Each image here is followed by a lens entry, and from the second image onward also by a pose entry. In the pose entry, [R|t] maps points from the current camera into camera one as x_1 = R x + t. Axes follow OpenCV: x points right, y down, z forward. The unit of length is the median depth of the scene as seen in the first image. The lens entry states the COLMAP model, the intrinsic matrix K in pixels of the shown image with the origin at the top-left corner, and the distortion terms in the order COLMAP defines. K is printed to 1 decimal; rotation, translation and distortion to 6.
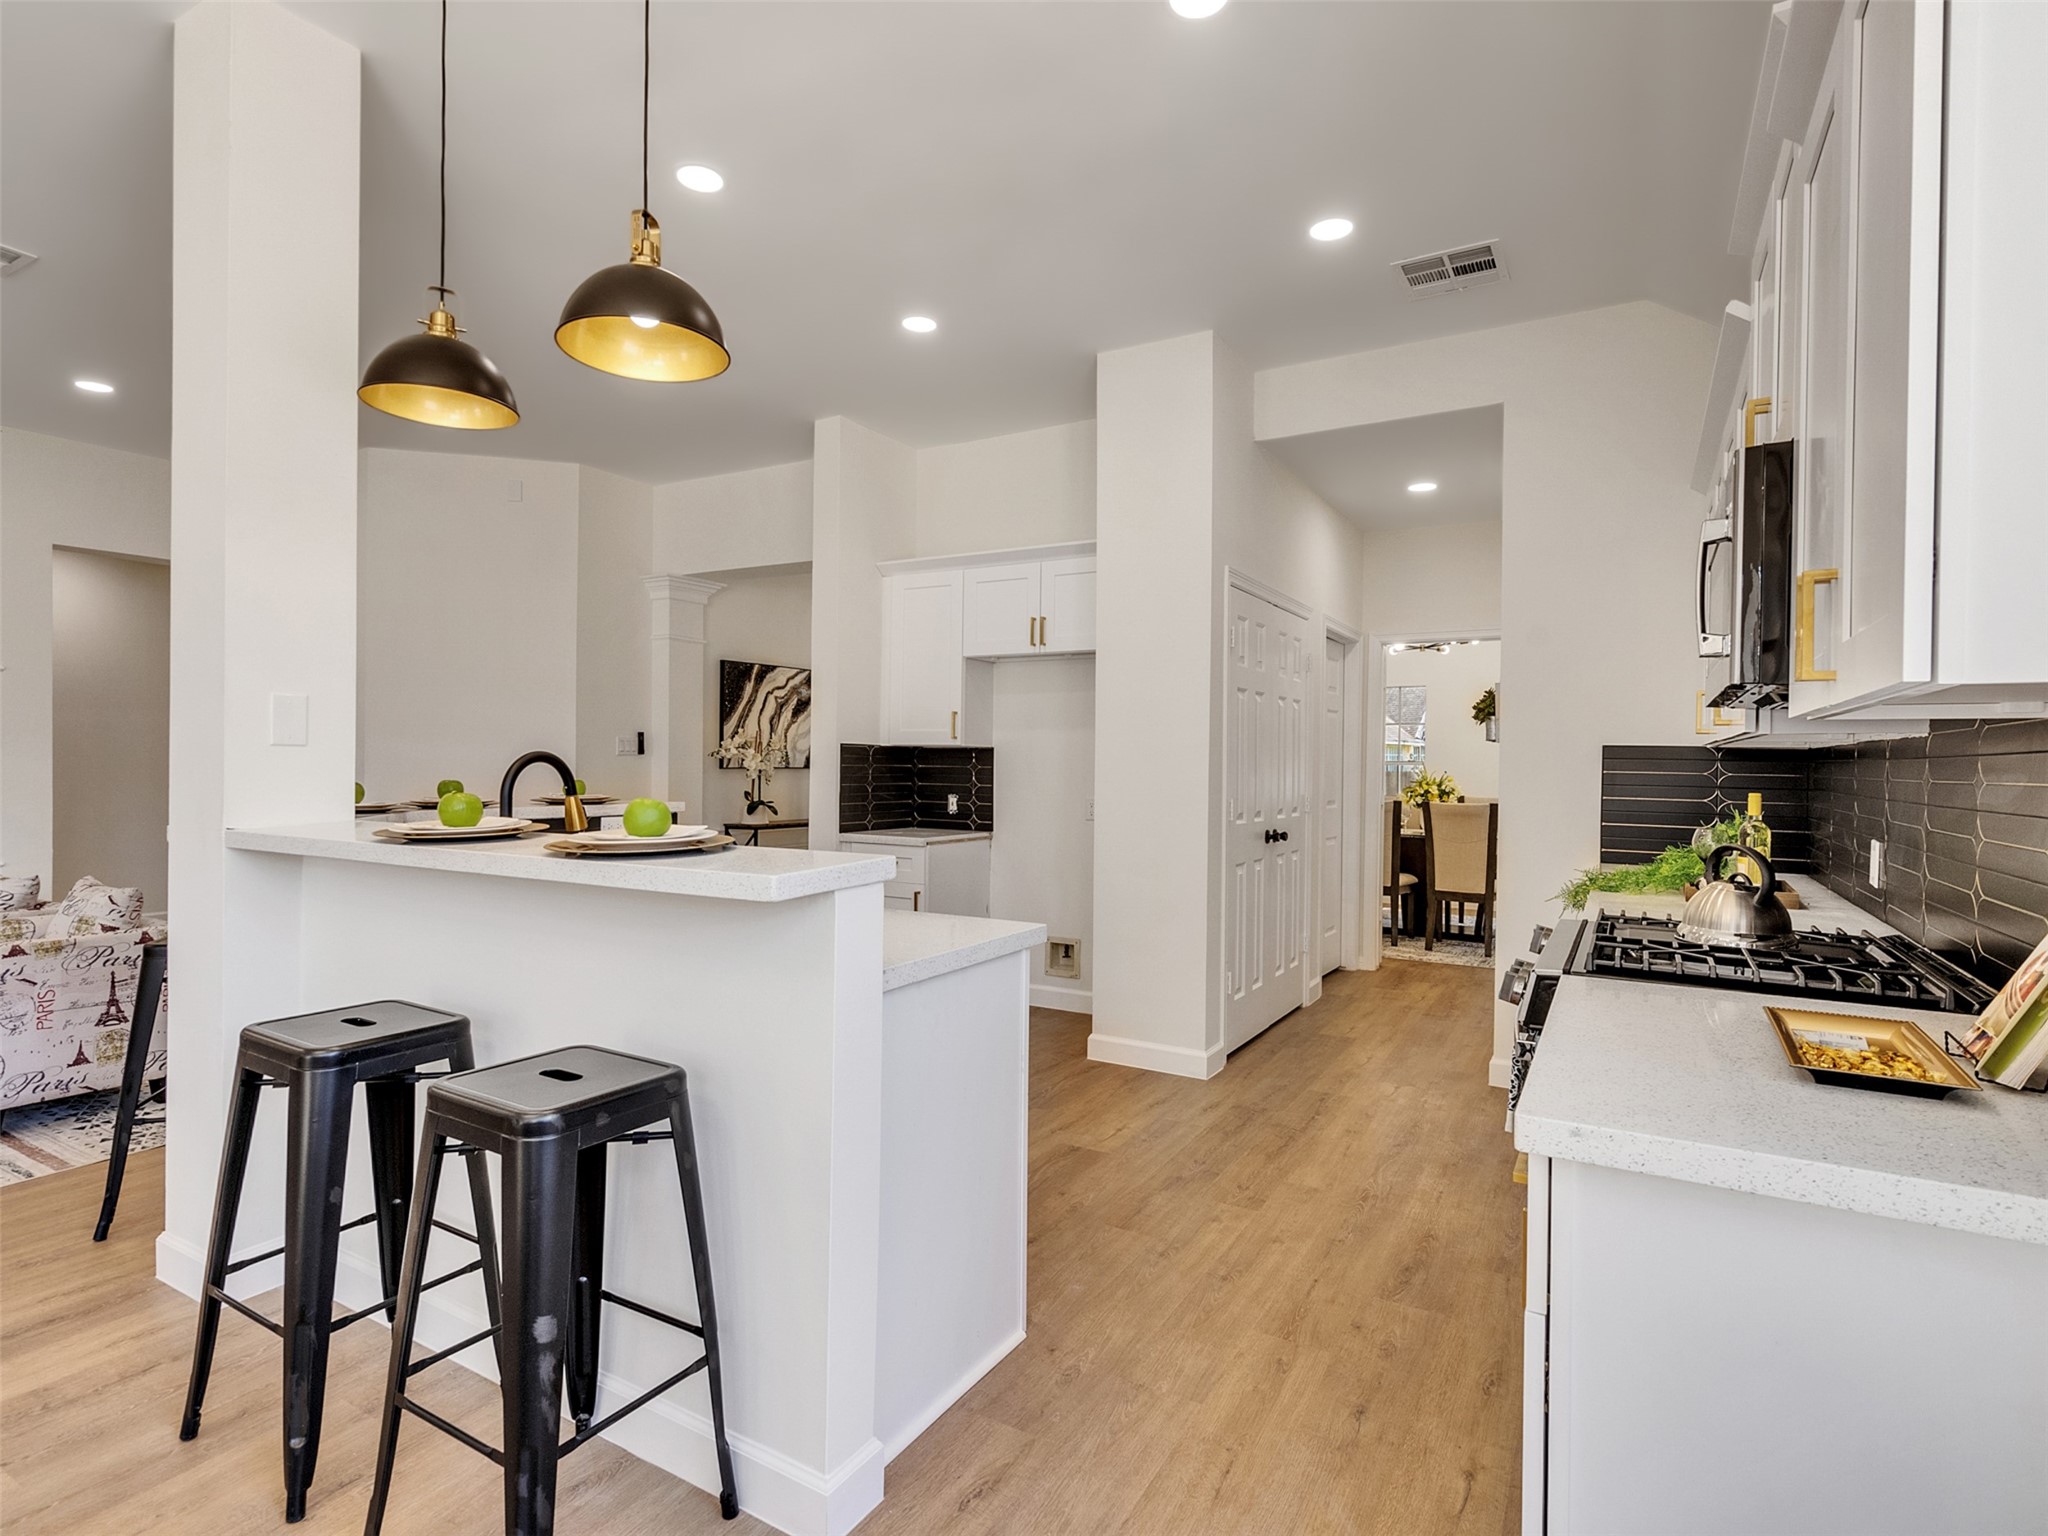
lens RADIAL K [[1047.9, 0, 1009.2], [0, 1047.9, 768.9], [0, 0, 1]] dist [-0.008097, 0.006221]
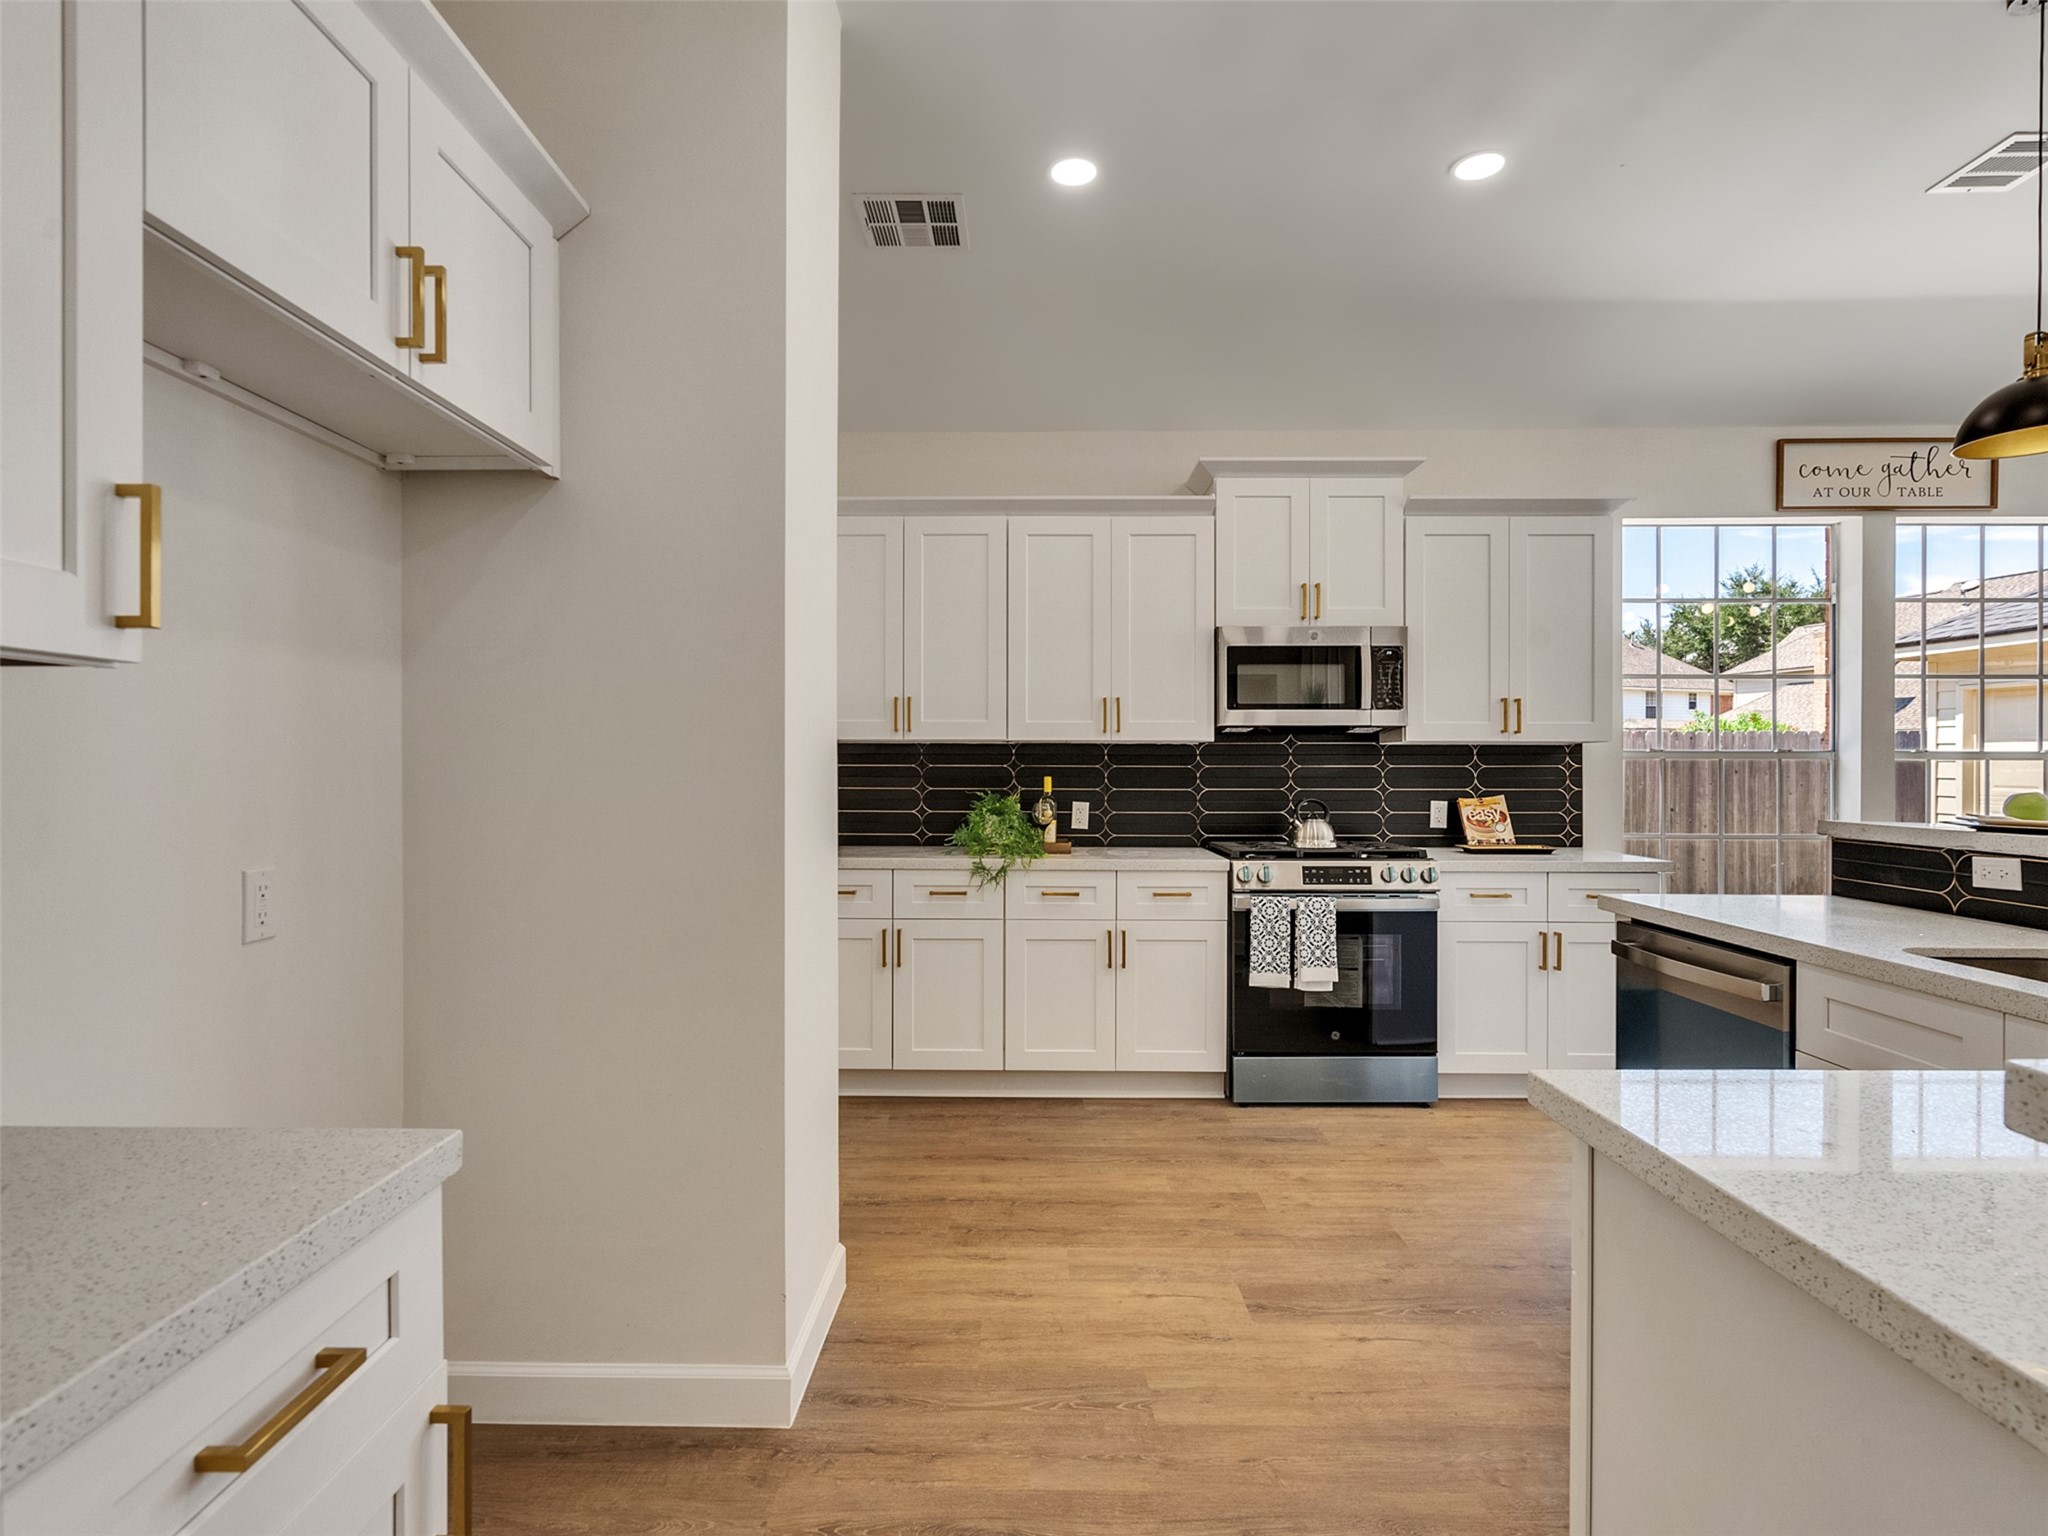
lens RADIAL K [[1047.9, 0, 1009.2], [0, 1047.9, 768.9], [0, 0, 1]] dist [-0.008097, 0.006221]
pose [[-0.496534, -0.014977, 0.867888, -0.445335], [0.000363, 0.999847, 0.017462, -0.010844], [-0.868017, 0.008986, -0.496452, 1.448011]]
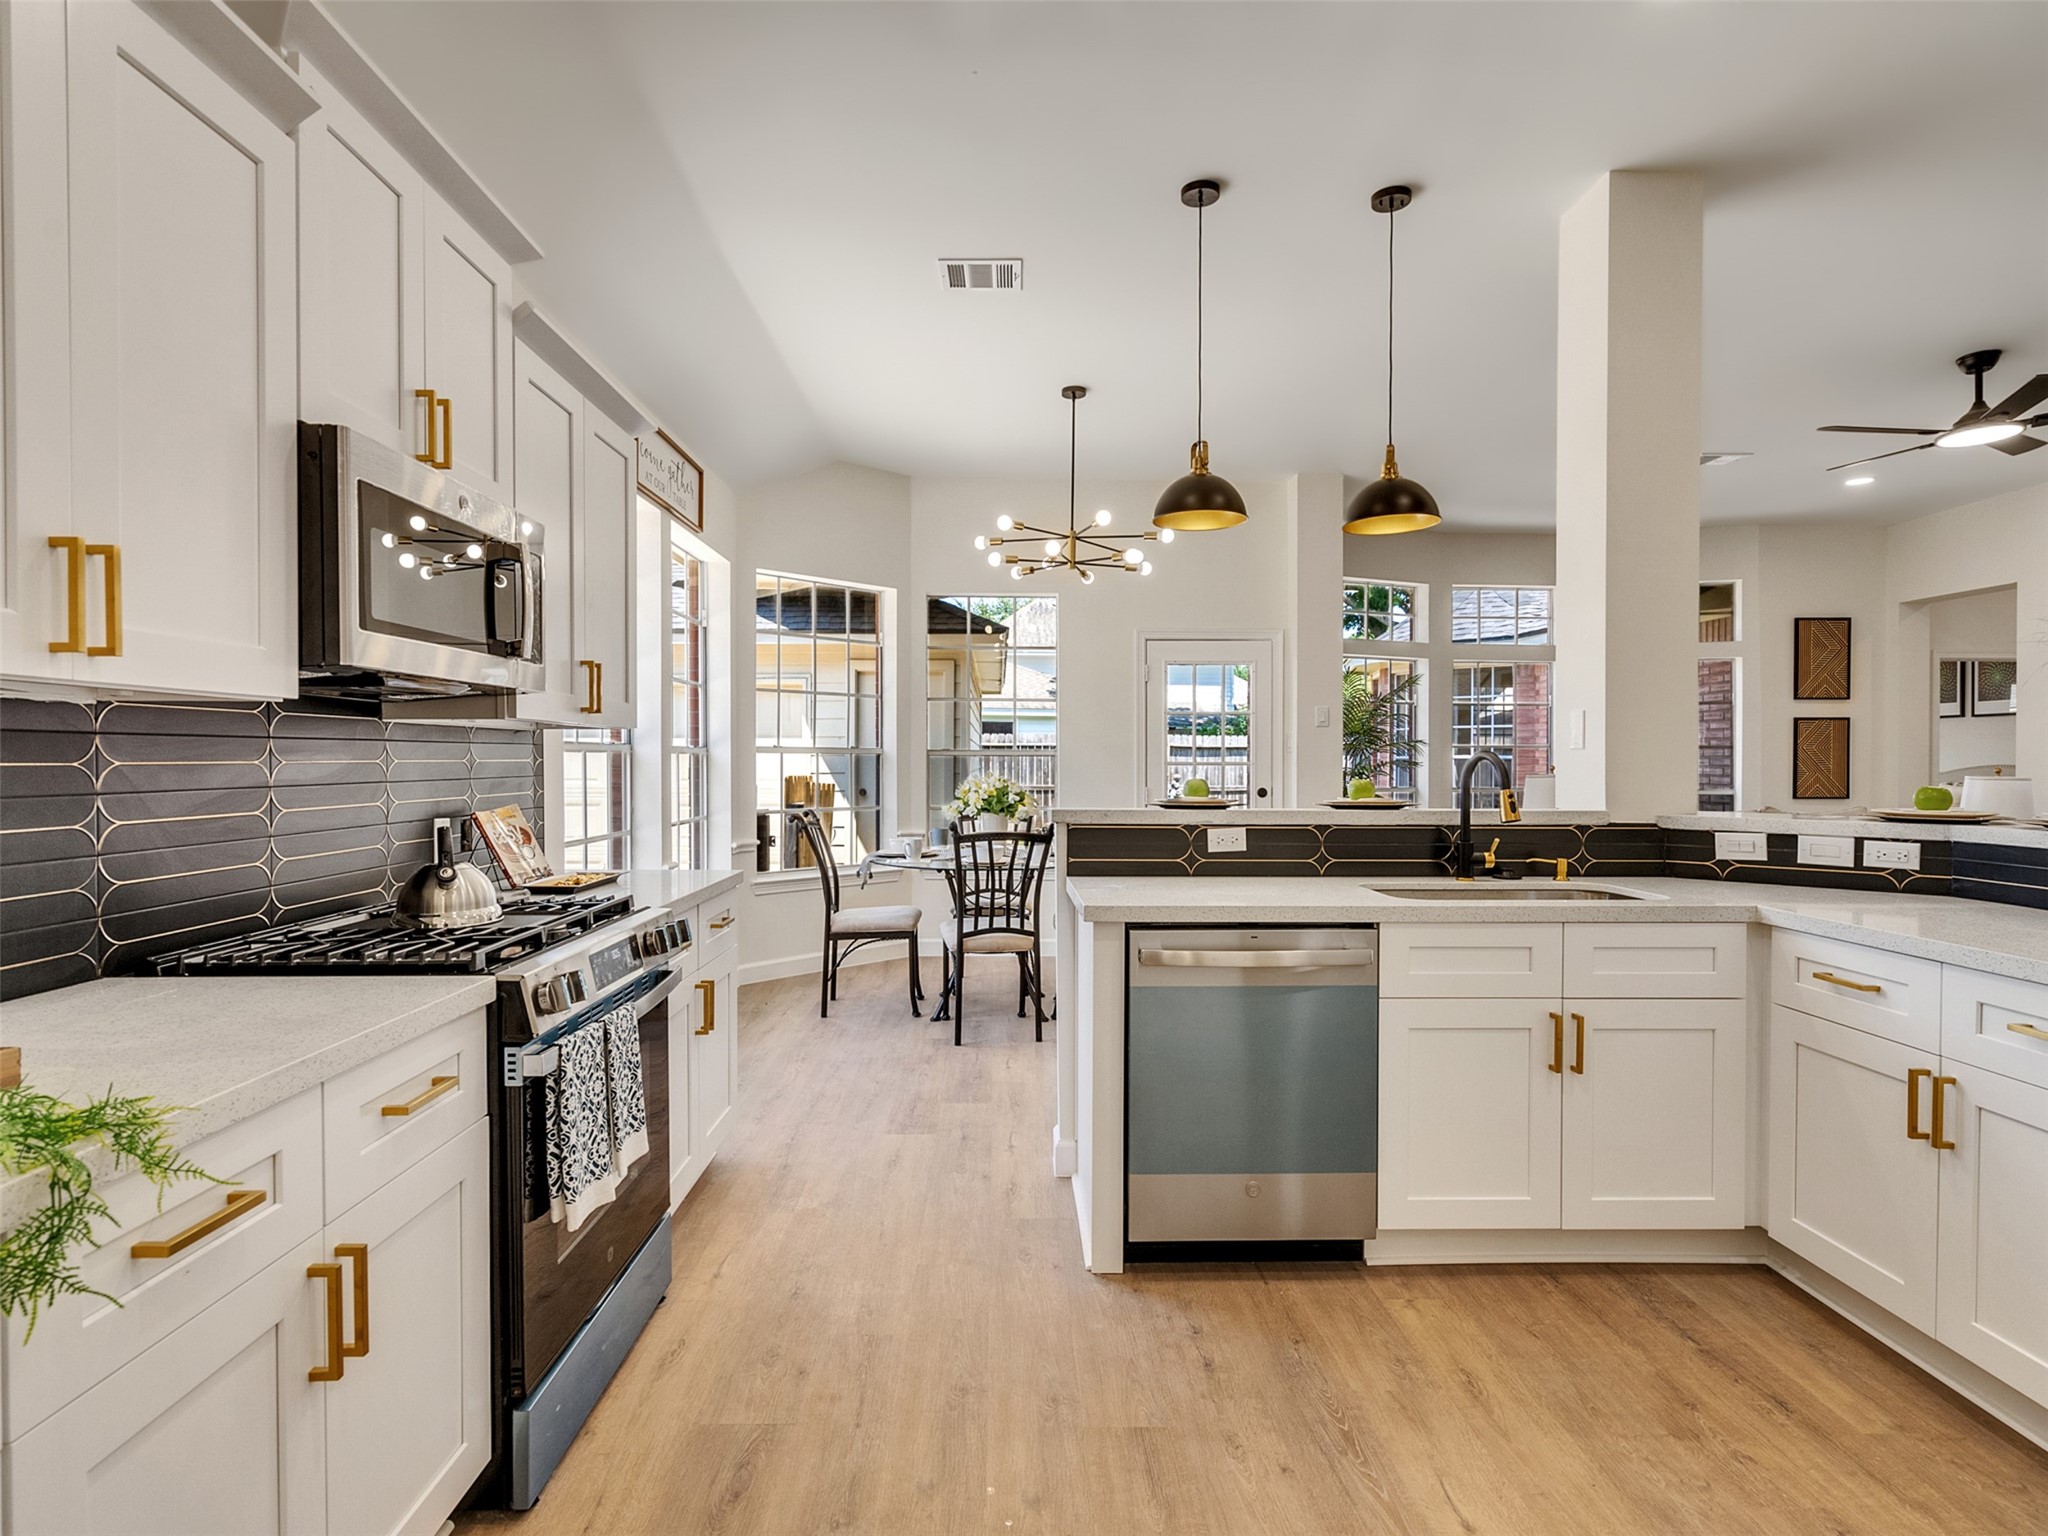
lens RADIAL K [[1047.9, 0, 1009.2], [0, 1047.9, 768.9], [0, 0, 1]] dist [-0.008097, 0.006221]
pose [[-0.855371, -0.006162, -0.517979, 0.434658], [-0.014194, 0.999833, 0.011546, -0.000627], [0.517822, 0.017228, -0.855315, 1.239654]]
